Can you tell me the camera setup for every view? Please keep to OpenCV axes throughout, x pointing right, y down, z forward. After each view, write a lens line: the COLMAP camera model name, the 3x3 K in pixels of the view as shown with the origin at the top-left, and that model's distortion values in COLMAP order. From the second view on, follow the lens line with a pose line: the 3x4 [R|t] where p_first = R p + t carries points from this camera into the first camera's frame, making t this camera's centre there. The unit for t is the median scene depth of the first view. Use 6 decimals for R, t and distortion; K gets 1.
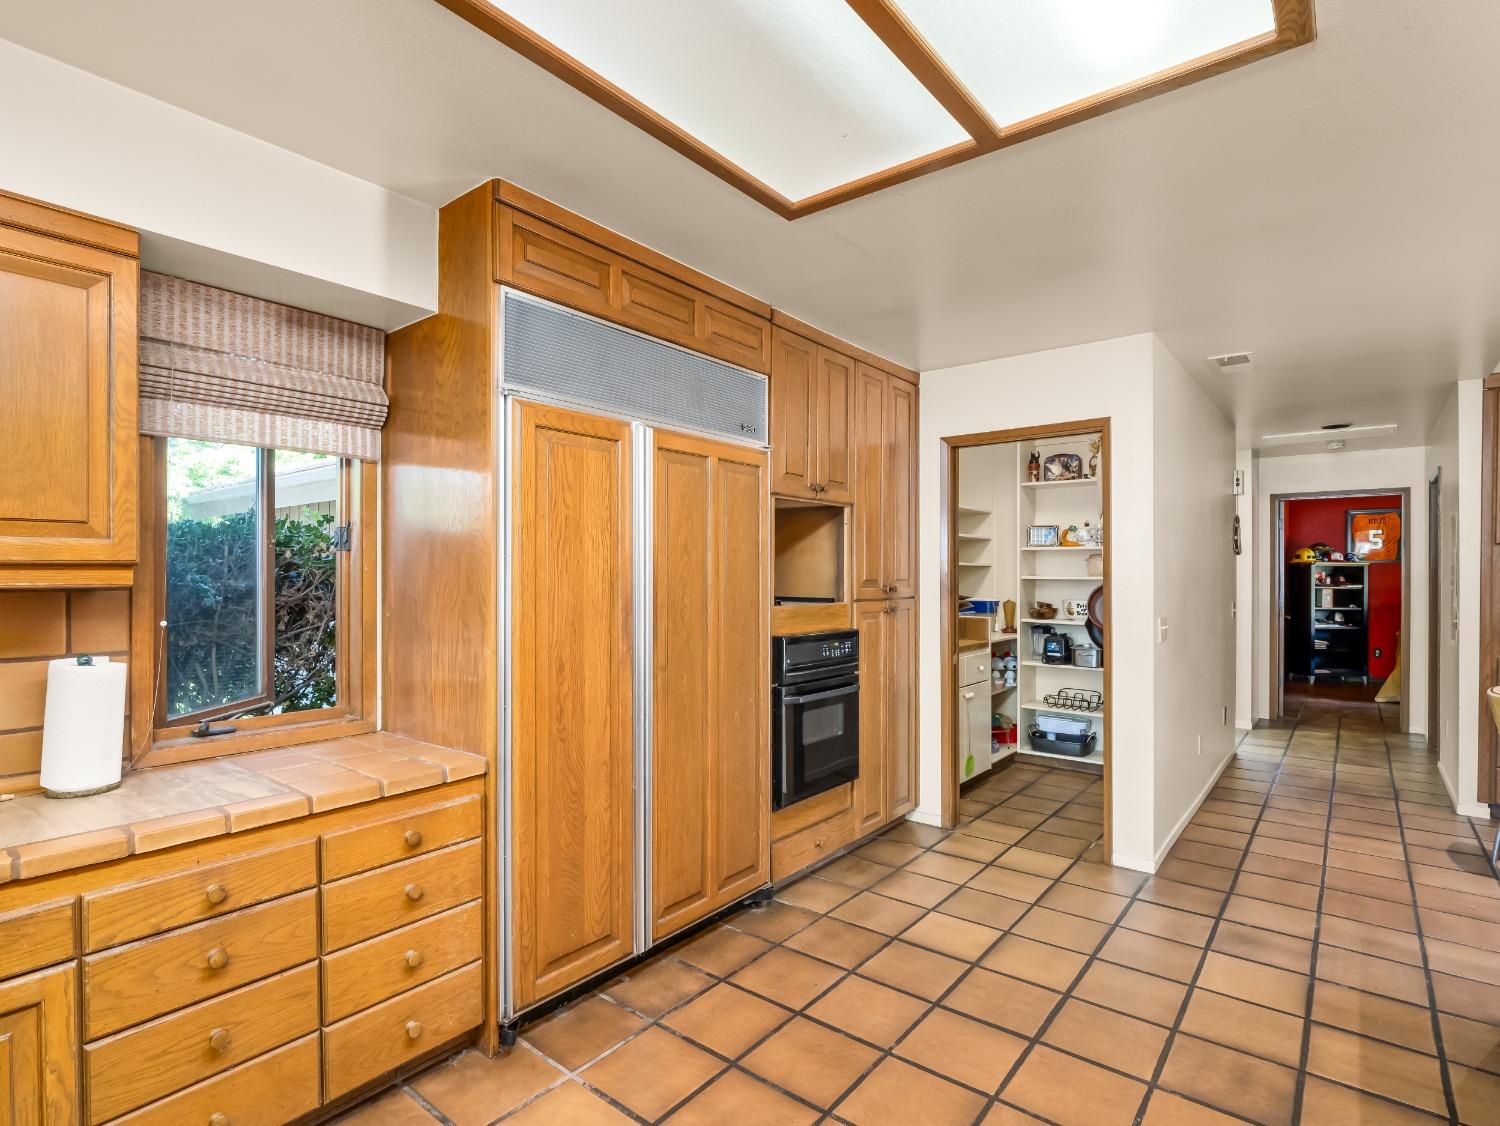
lens RADIAL K [[771.1, 0, 750.9], [0, 771.1, 567.9], [0, 0, 1]] dist [-0.000910, -0.000357]
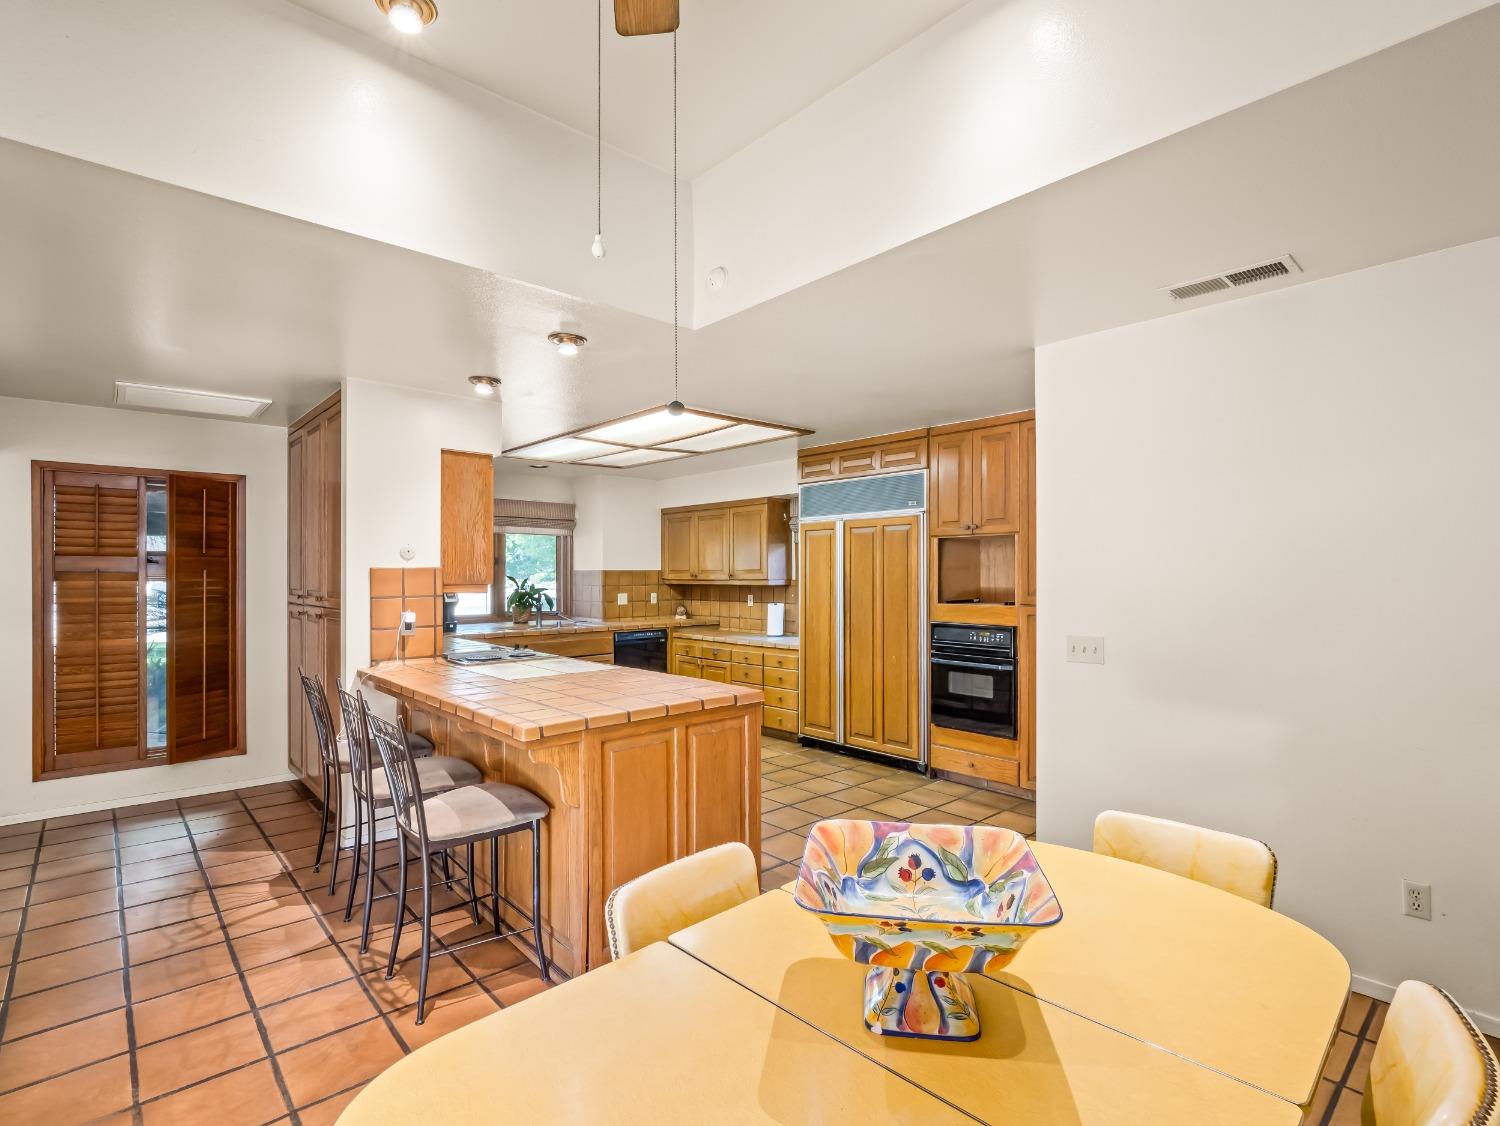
lens RADIAL K [[707.6, 0, 750.1], [0, 707.6, 572.7], [0, 0, 1]] dist [0.001764, -0.000256]
pose [[-0.158372, -0.005954, -0.987362, 1.719150], [0.006671, 0.999953, -0.007100, -0.009016], [0.987357, -0.007711, -0.158324, 0.902296]]
